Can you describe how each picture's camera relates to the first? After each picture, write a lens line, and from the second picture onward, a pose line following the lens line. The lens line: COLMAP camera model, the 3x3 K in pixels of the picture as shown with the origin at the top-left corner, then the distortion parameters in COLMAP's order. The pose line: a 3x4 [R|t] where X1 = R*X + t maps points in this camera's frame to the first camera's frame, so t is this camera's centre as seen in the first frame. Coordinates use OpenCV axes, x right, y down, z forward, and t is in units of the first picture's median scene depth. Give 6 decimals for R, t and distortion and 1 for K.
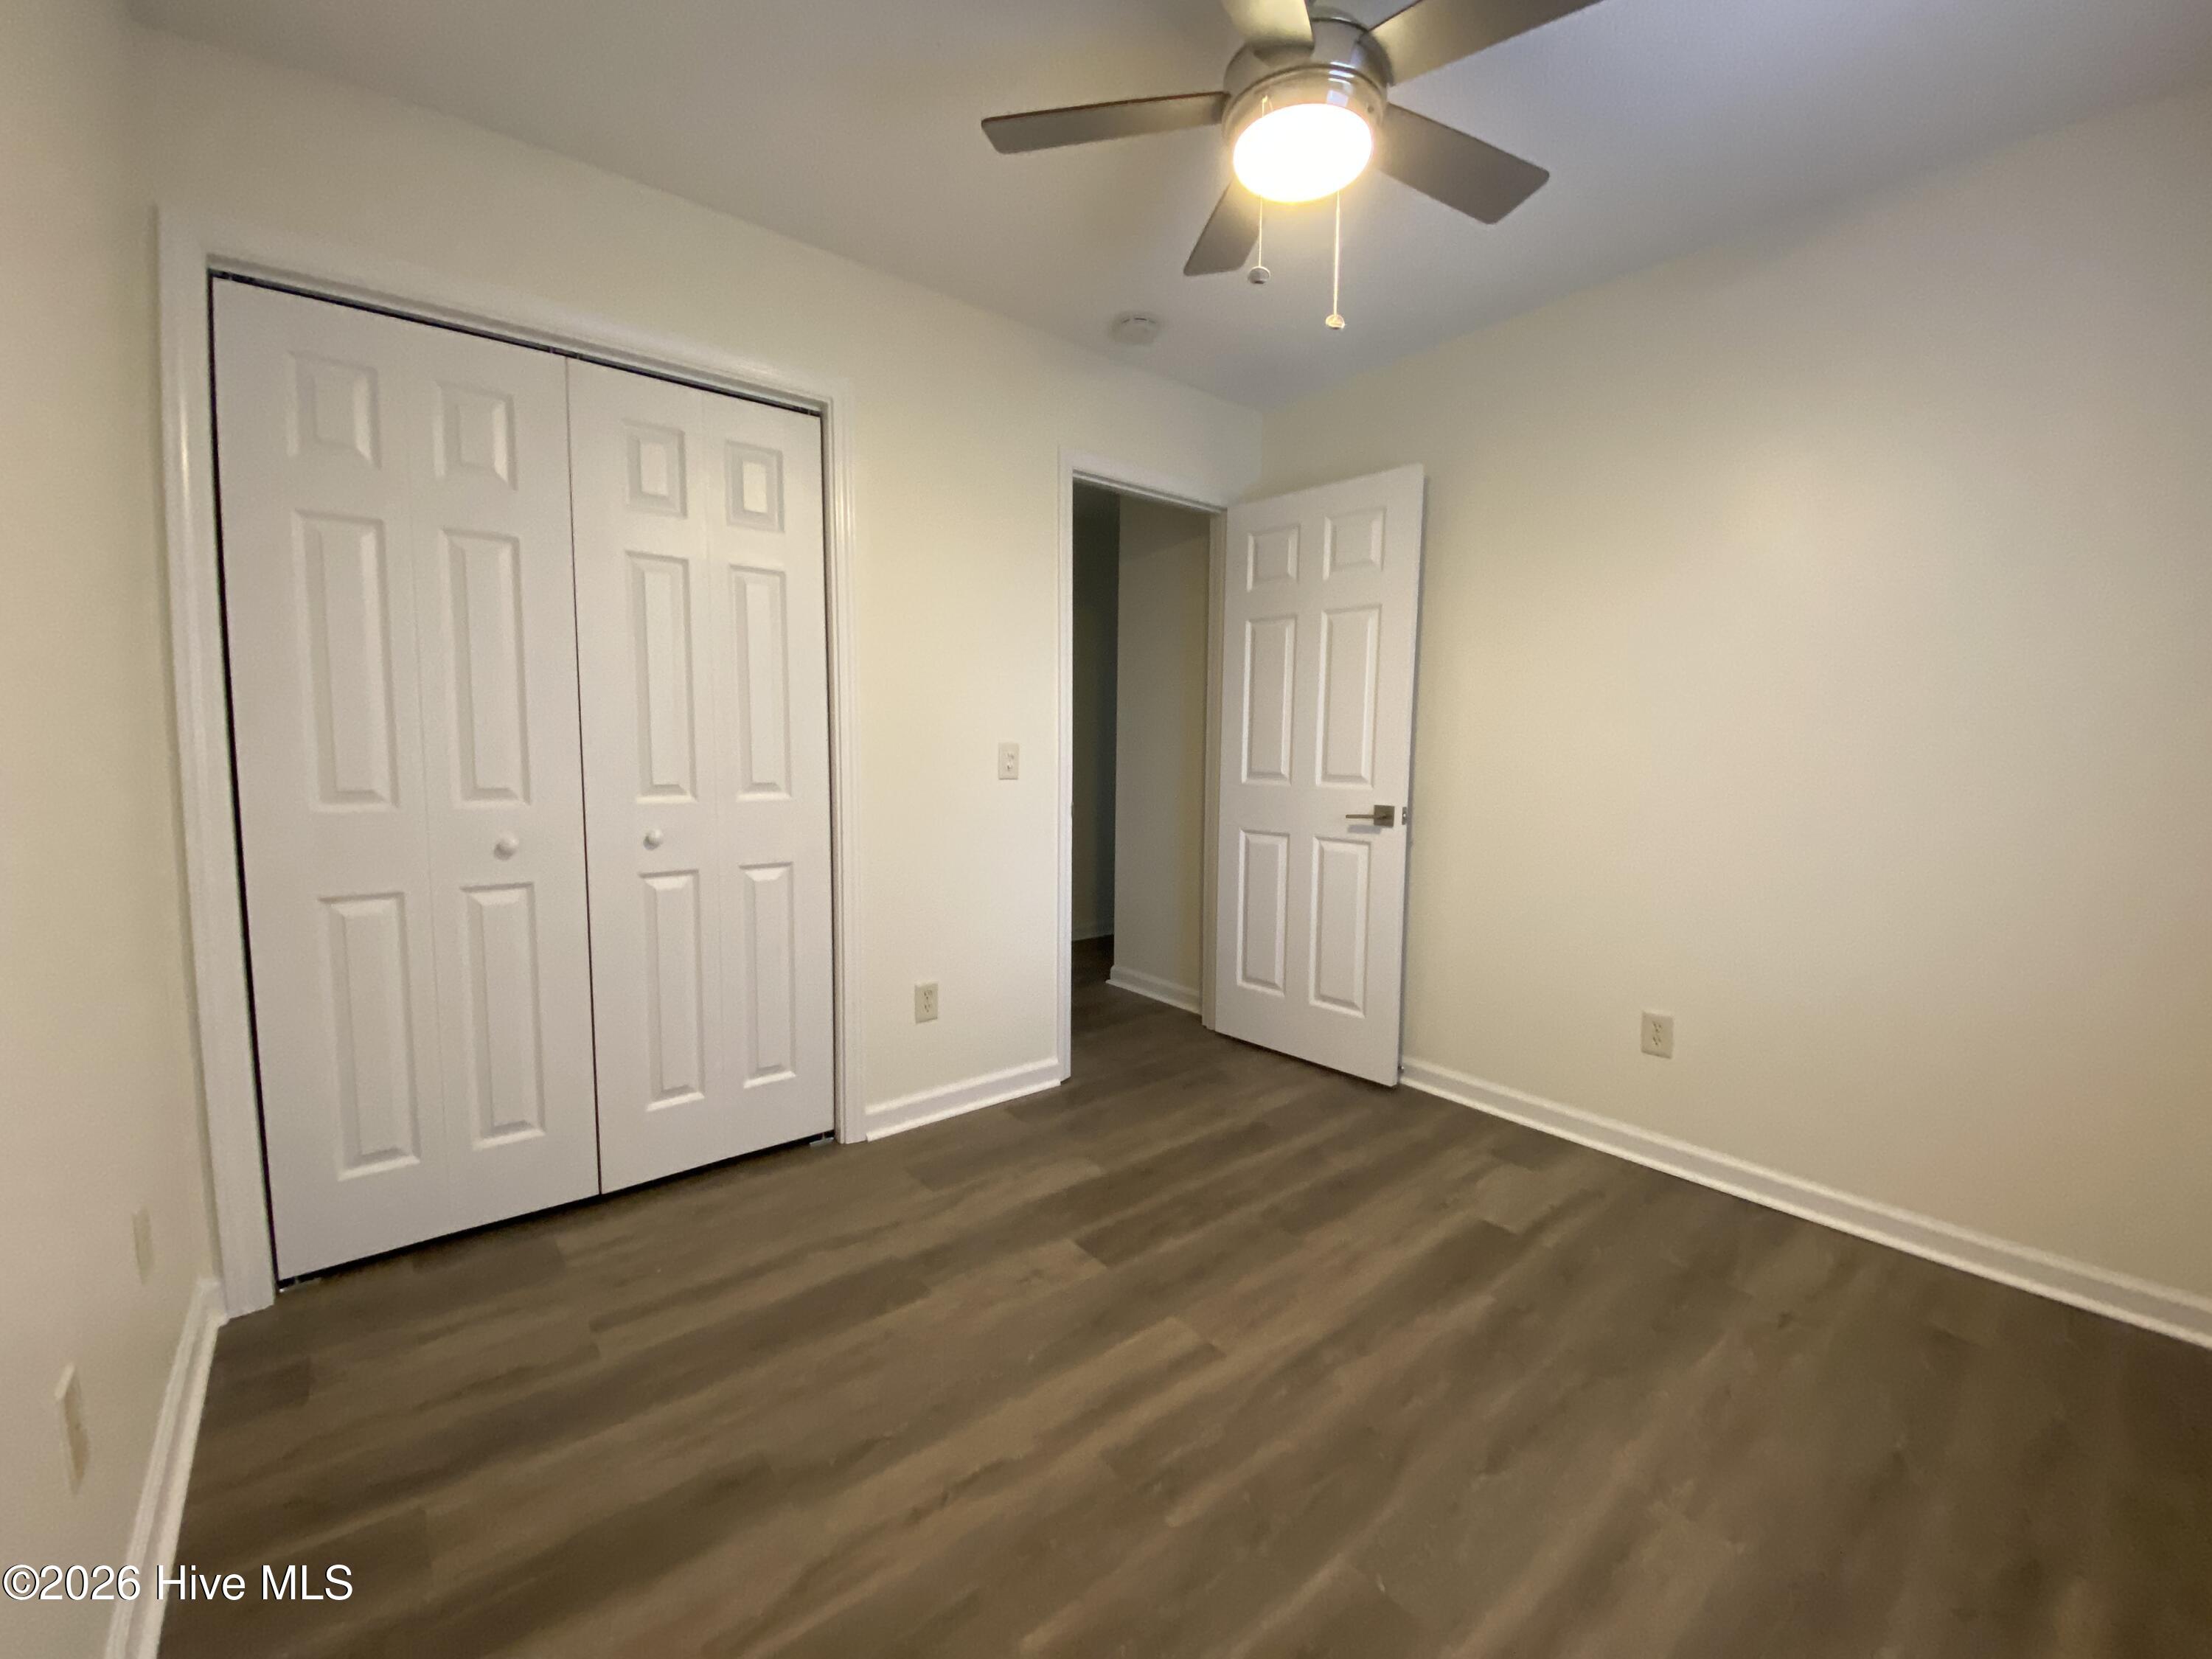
lens RADIAL K [[894.4, 0, 1106.8], [0, 894.4, 811.5], [0, 0, 1]] dist [0.008931, -0.014054]
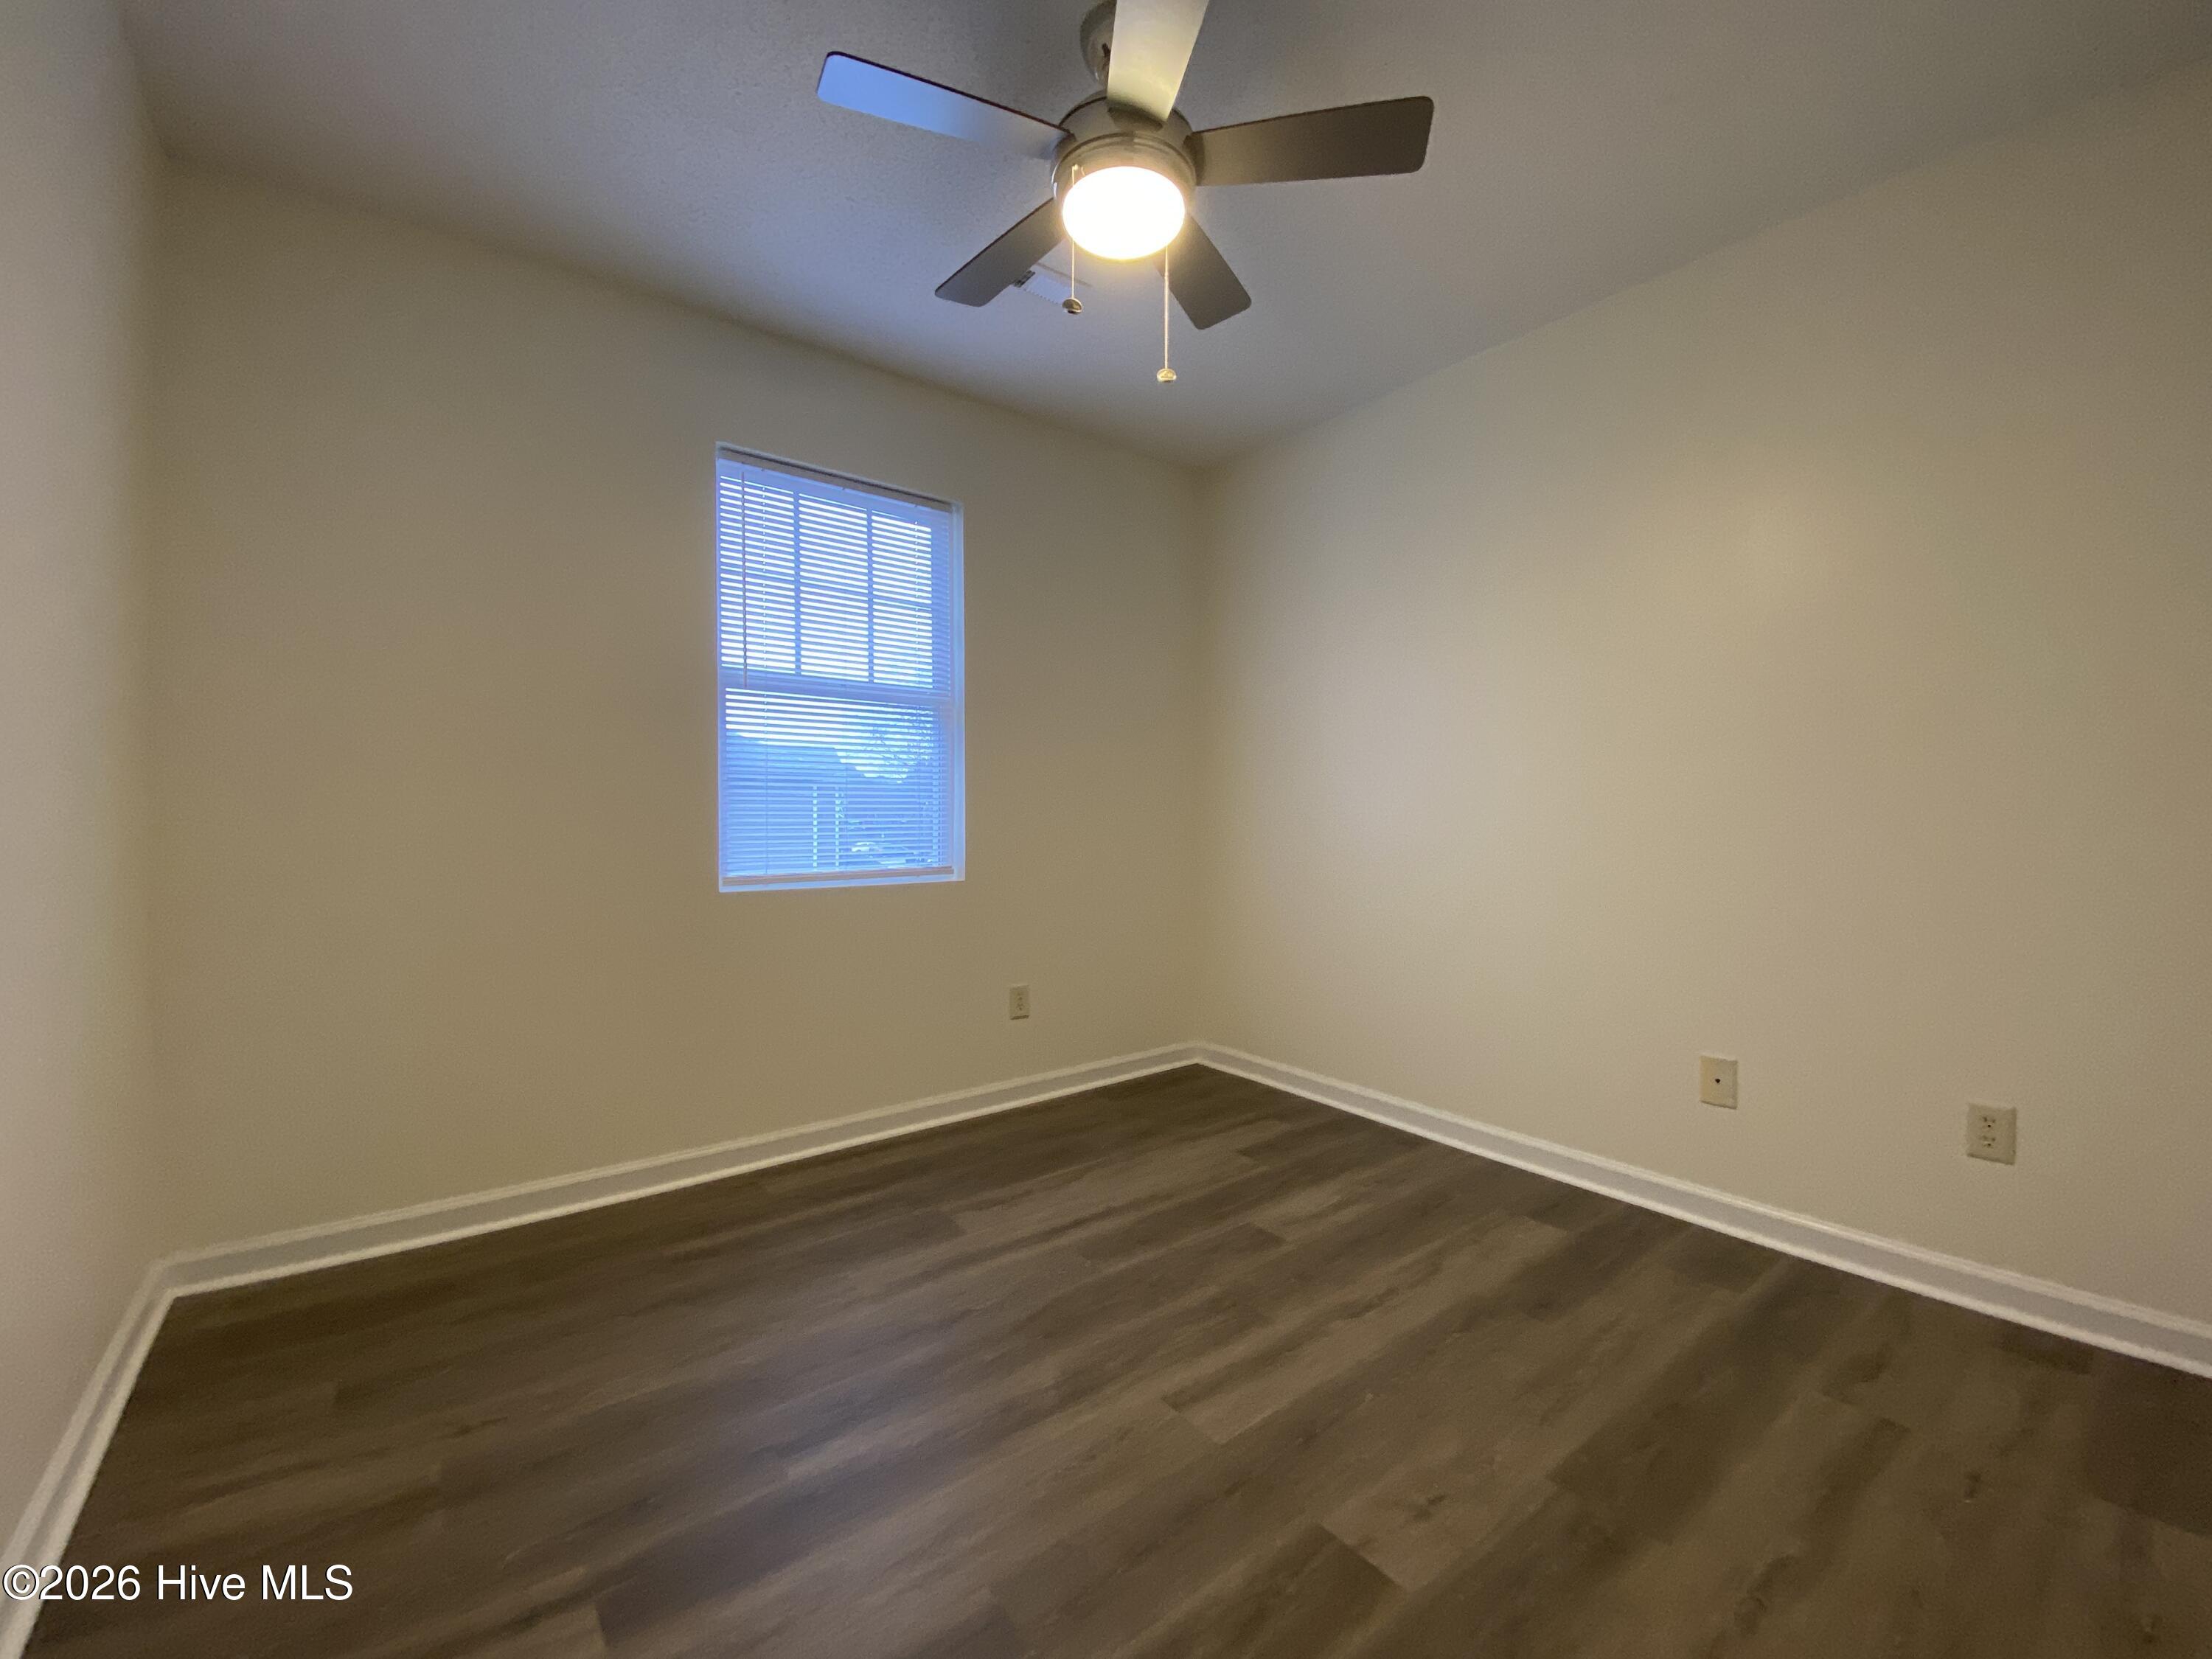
lens RADIAL K [[894.4, 0, 1105.2], [0, 894.4, 824.7], [0, 0, 1]] dist [0.008931, -0.014054]
pose [[-0.999400, -0.011726, 0.032580, 0.136634], [-0.008951, 0.996422, 0.084046, -0.052656], [-0.033449, 0.083704, -0.995929, 1.533248]]
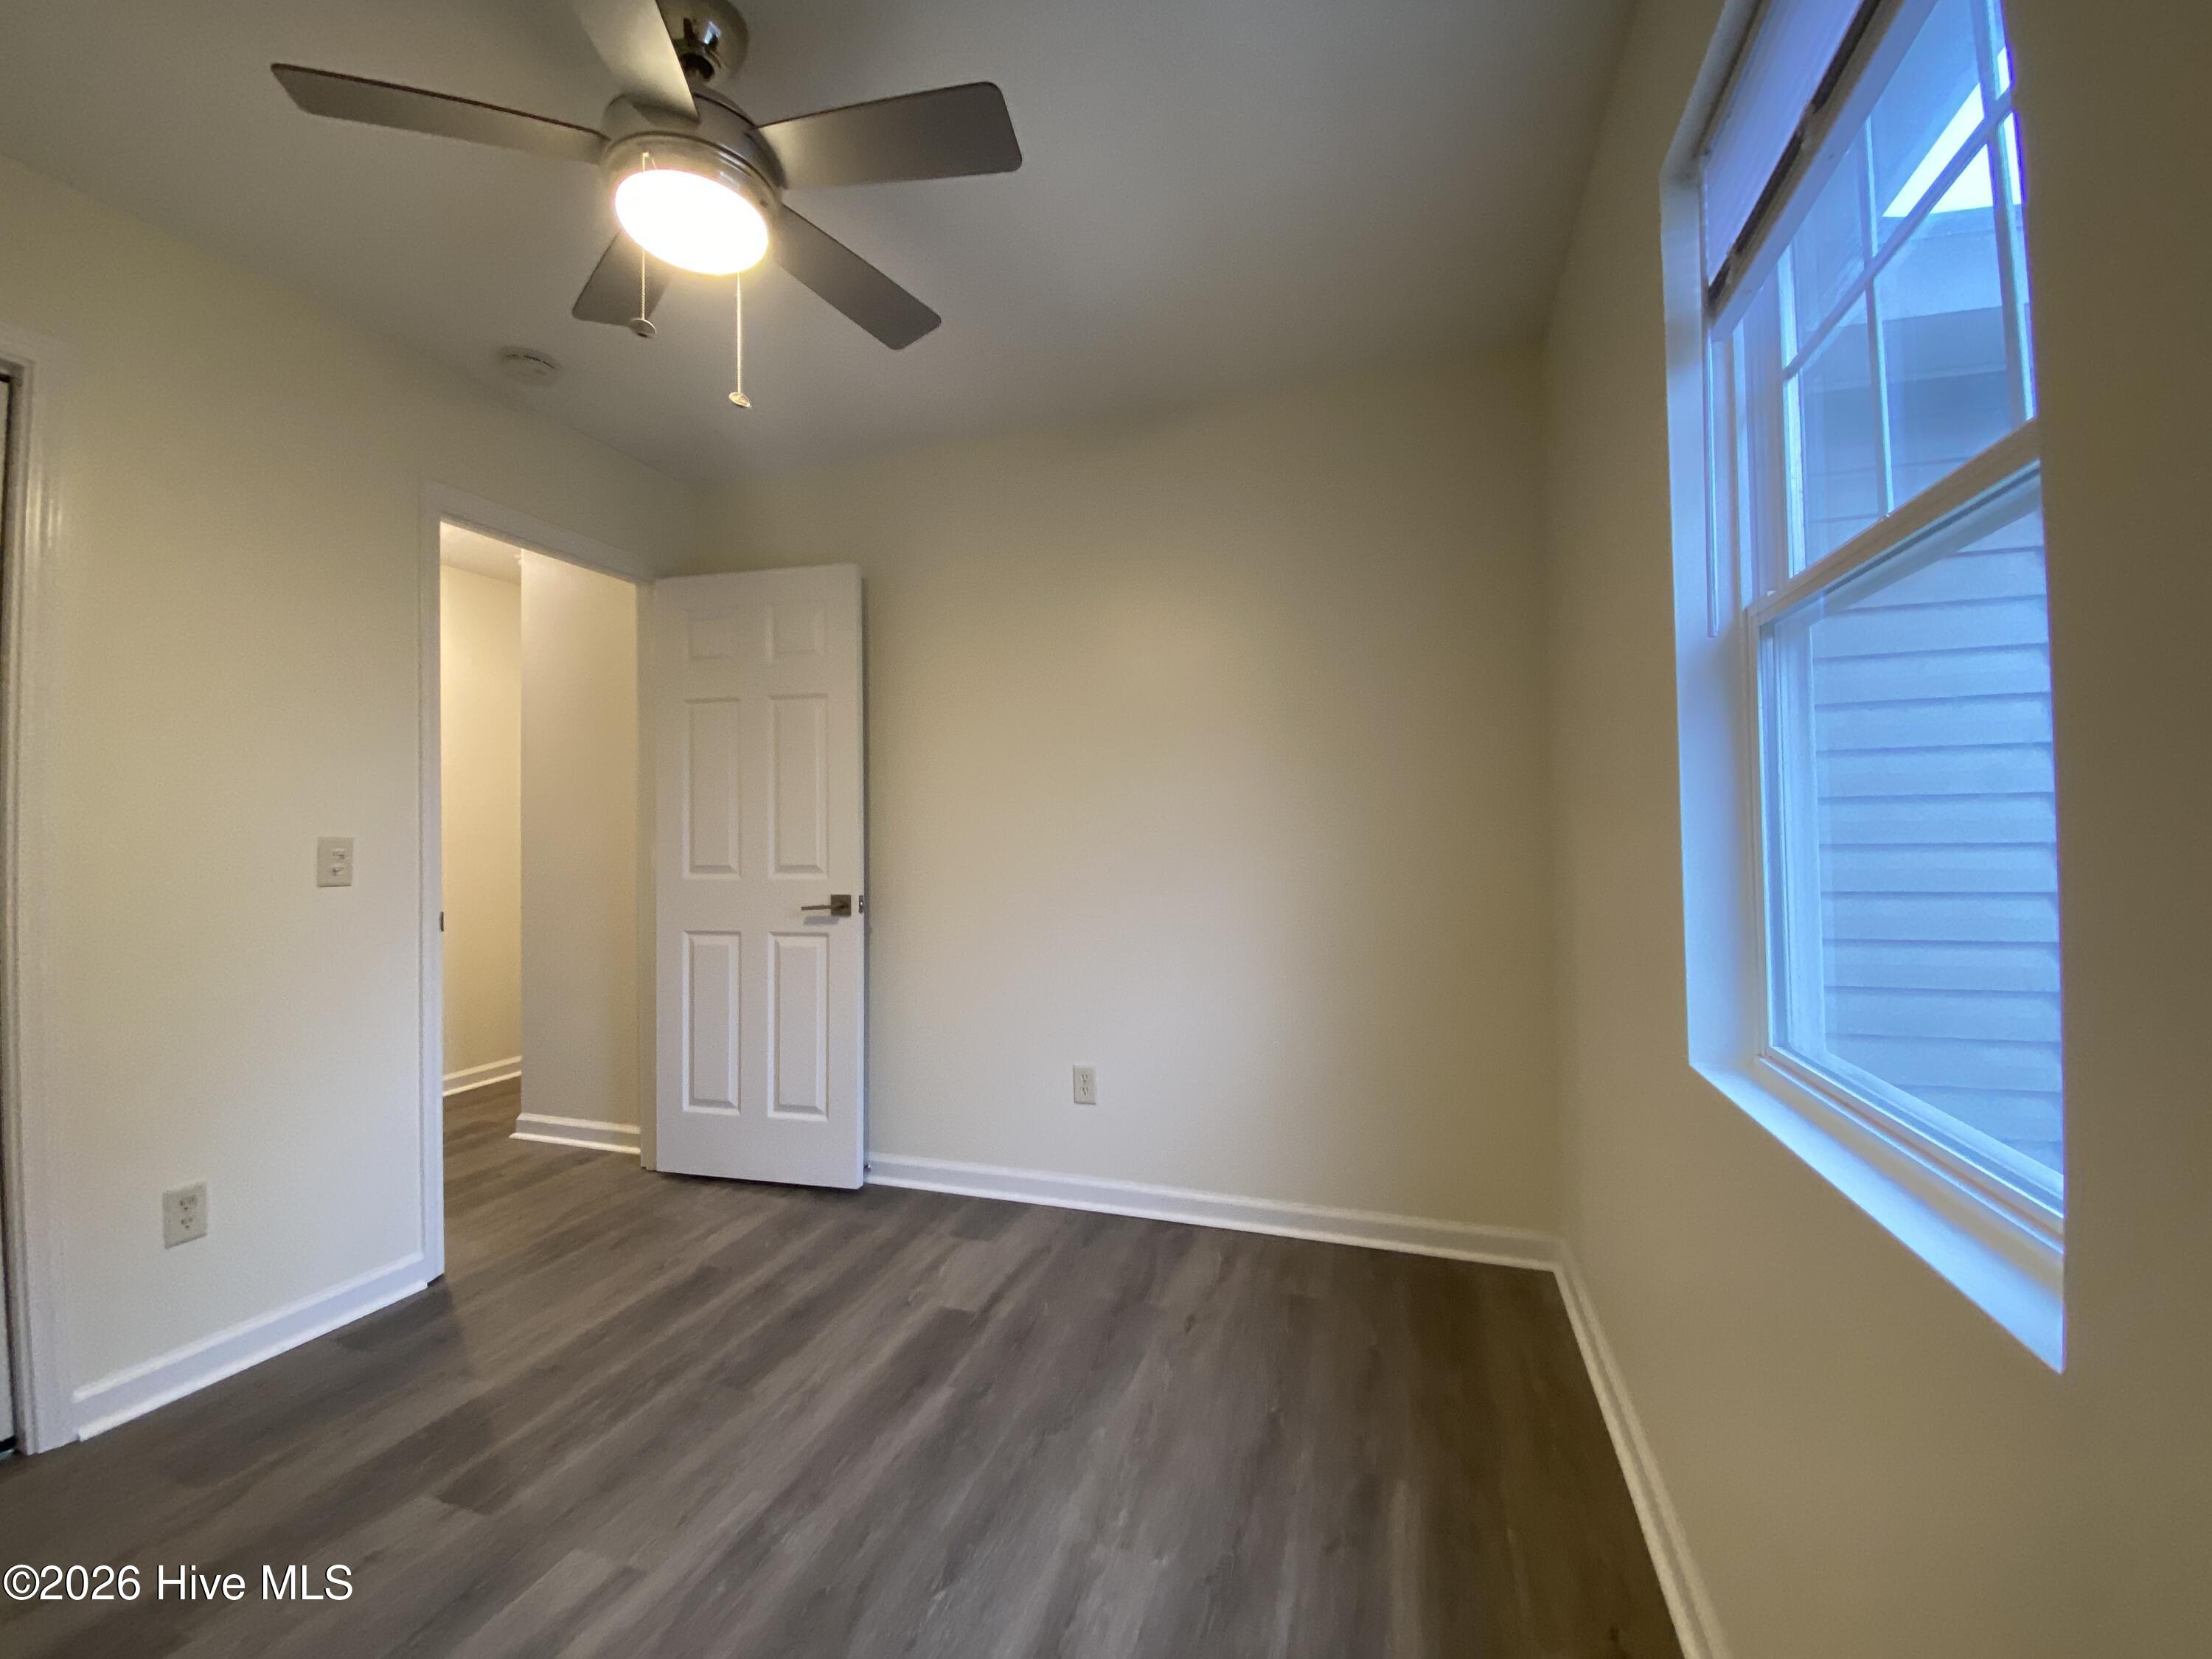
lens RADIAL K [[894.4, 0, 1100.2], [0, 894.4, 803.0], [0, 0, 1]] dist [0.008931, -0.014054]
pose [[0.847948, -0.002717, 0.530073, 0.044776], [0.063812, 0.993238, -0.096989, 0.009399], [-0.526225, 0.116067, 0.842387, 0.010991]]
